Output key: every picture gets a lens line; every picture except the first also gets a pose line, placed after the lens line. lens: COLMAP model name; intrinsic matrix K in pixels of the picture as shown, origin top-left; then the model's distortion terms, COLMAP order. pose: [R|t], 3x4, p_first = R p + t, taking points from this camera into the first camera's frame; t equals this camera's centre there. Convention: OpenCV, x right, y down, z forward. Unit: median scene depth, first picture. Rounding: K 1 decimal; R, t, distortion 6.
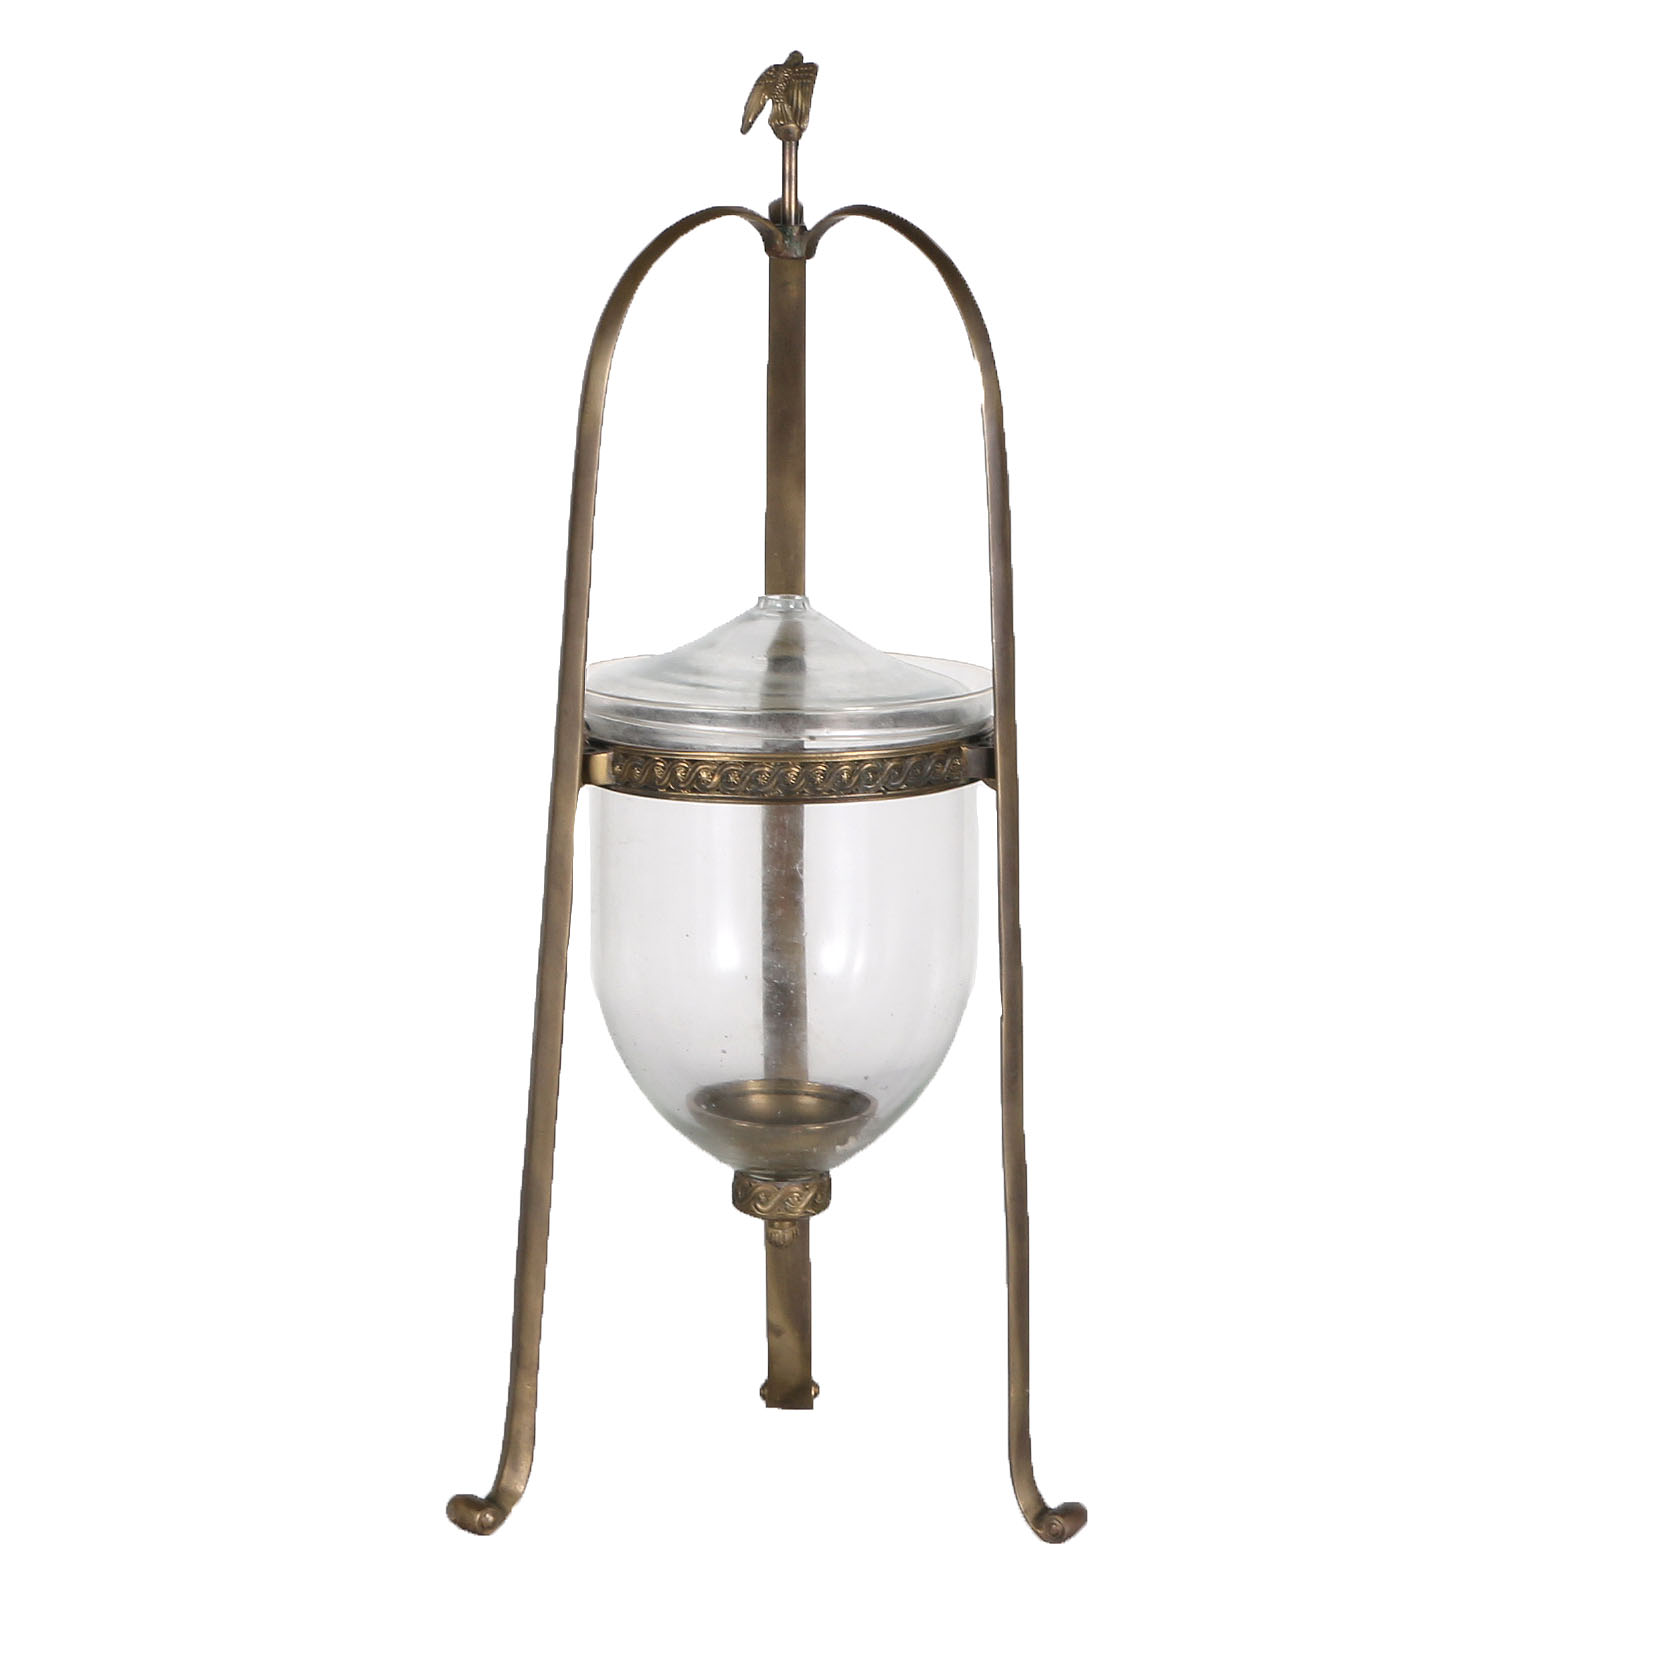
lens RADIAL K [[5859.1, 0, 834.0], [0, 5859.1, 837.1], [0, 0, 1]] dist [0.151508, 0.000000]
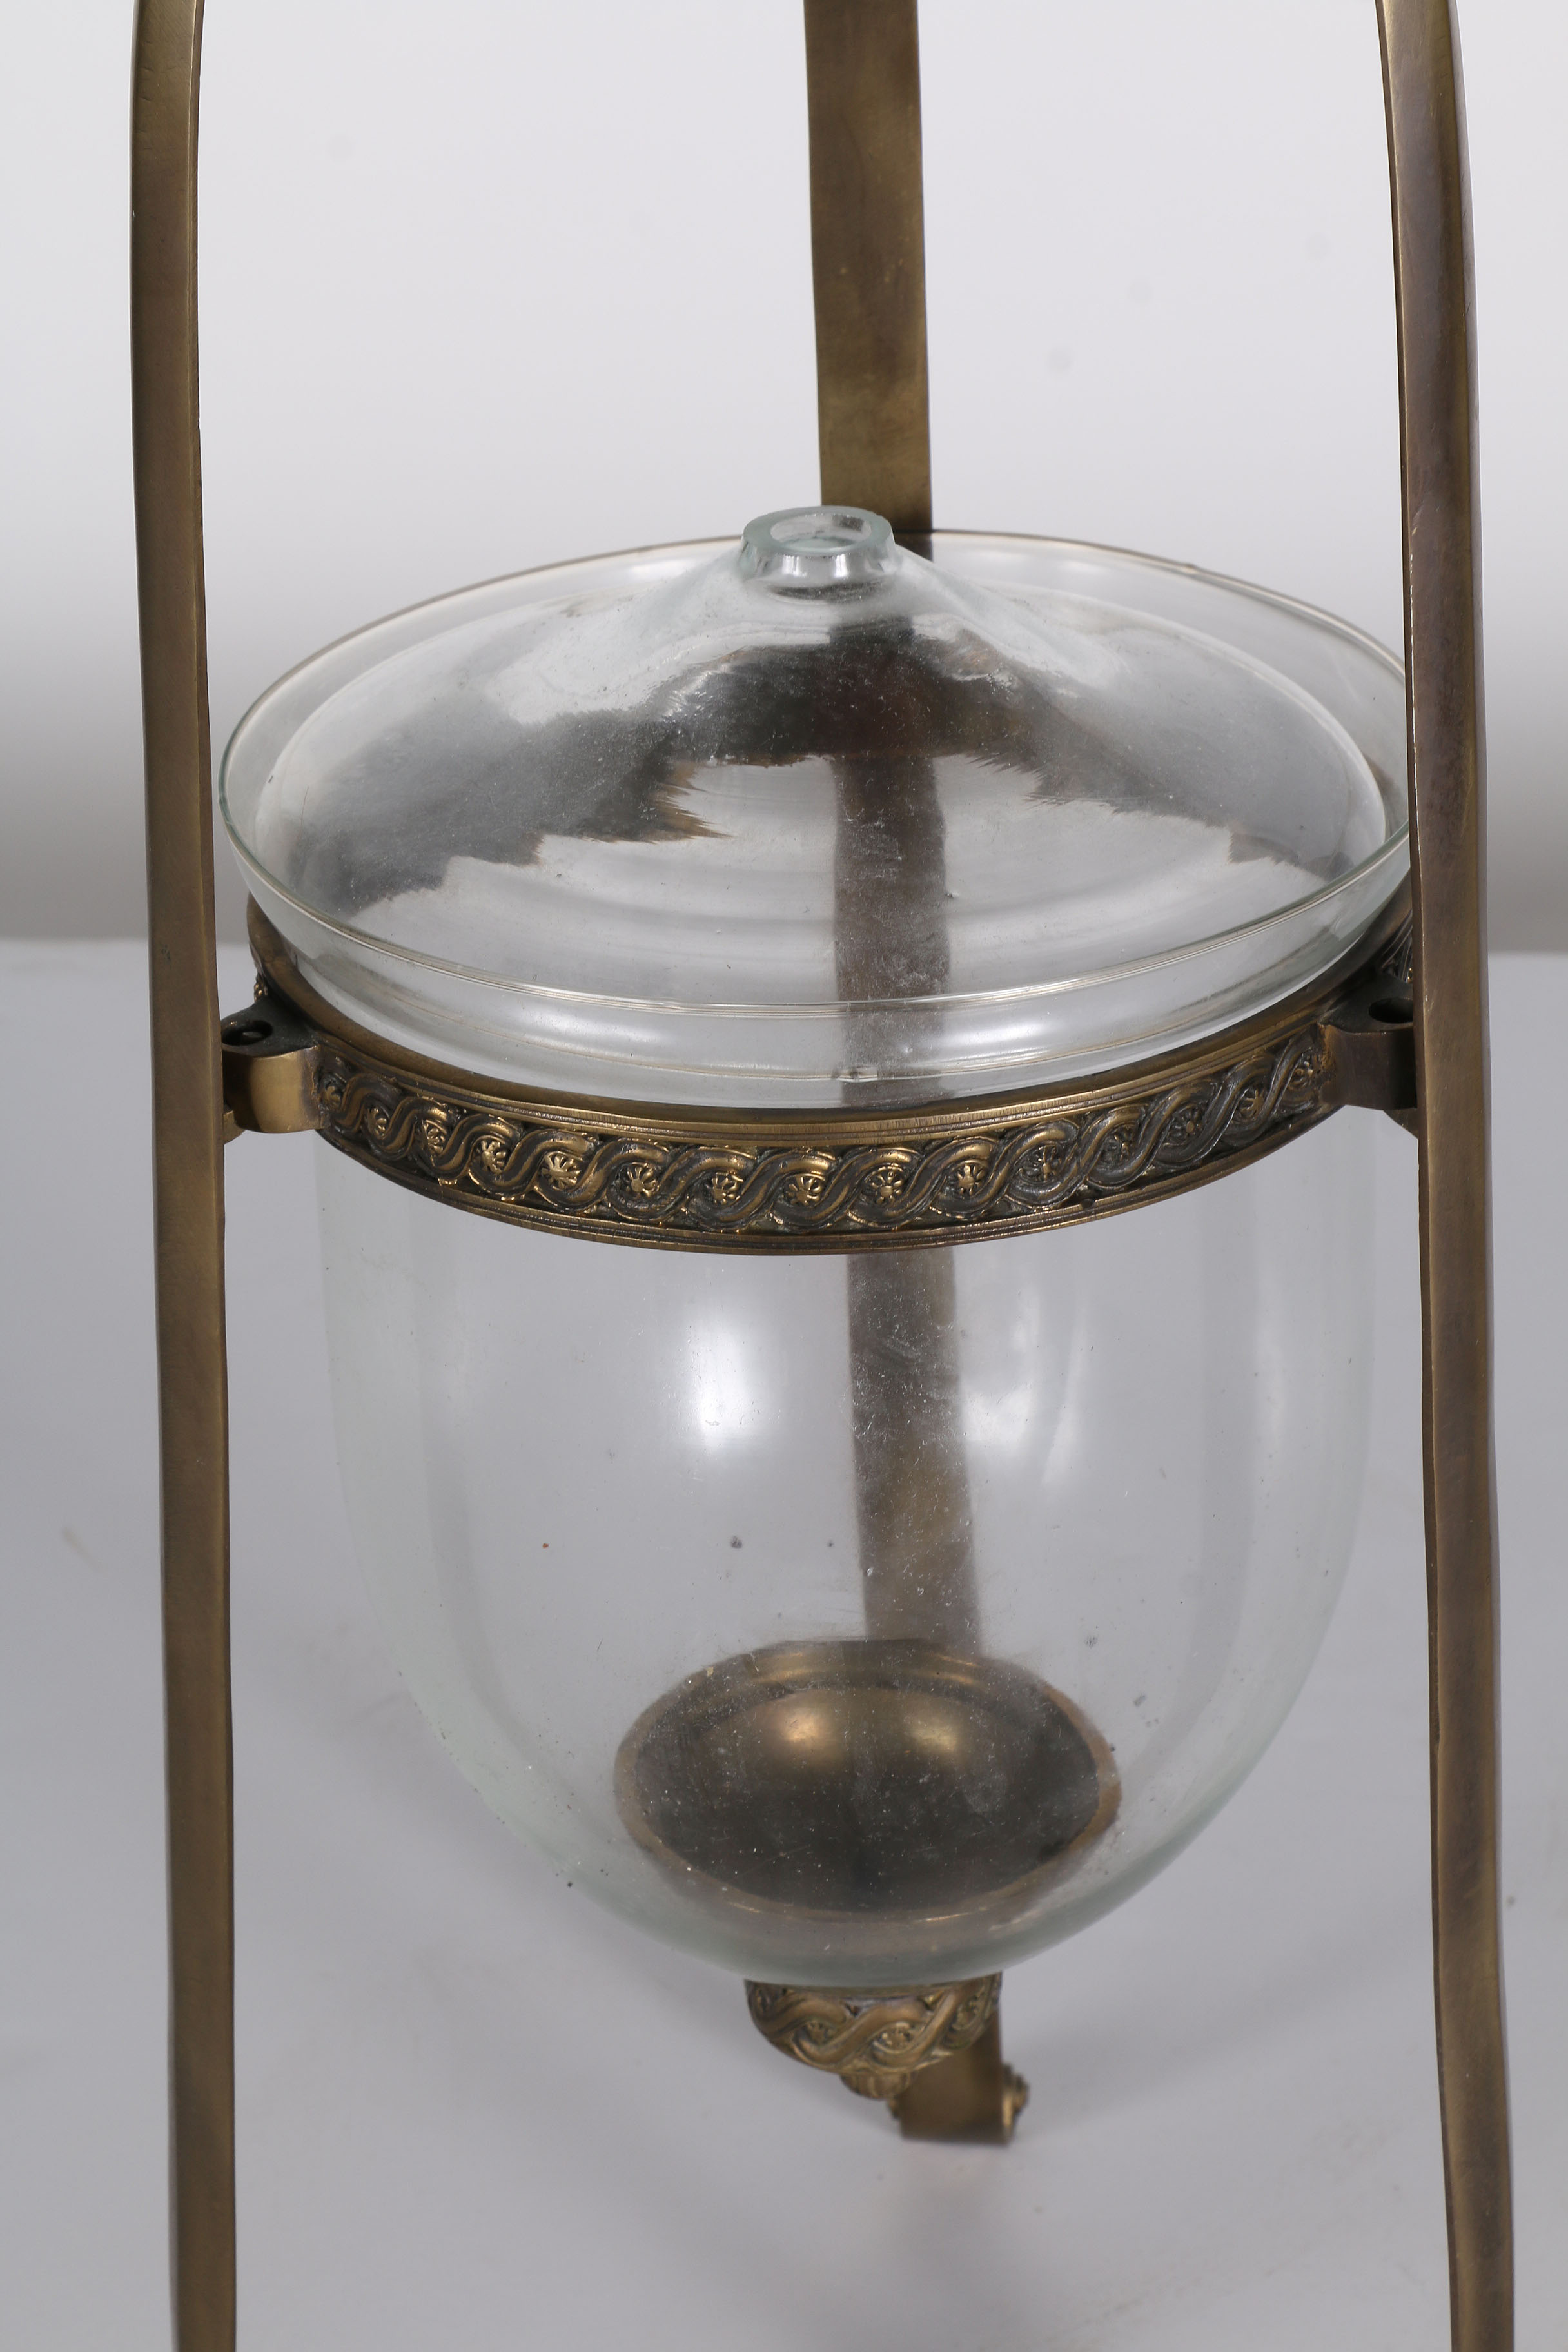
lens RADIAL K [[5801.2, 0, 785.0], [0, 5801.2, 1167.9], [0, 0, 1]] dist [0.286587, 0.000000]
pose [[0.995507, 0.001923, -0.094673, 0.022629], [0.025248, 0.958209, 0.284953, -0.104432], [0.091264, -0.286063, 0.953855, 0.662722]]
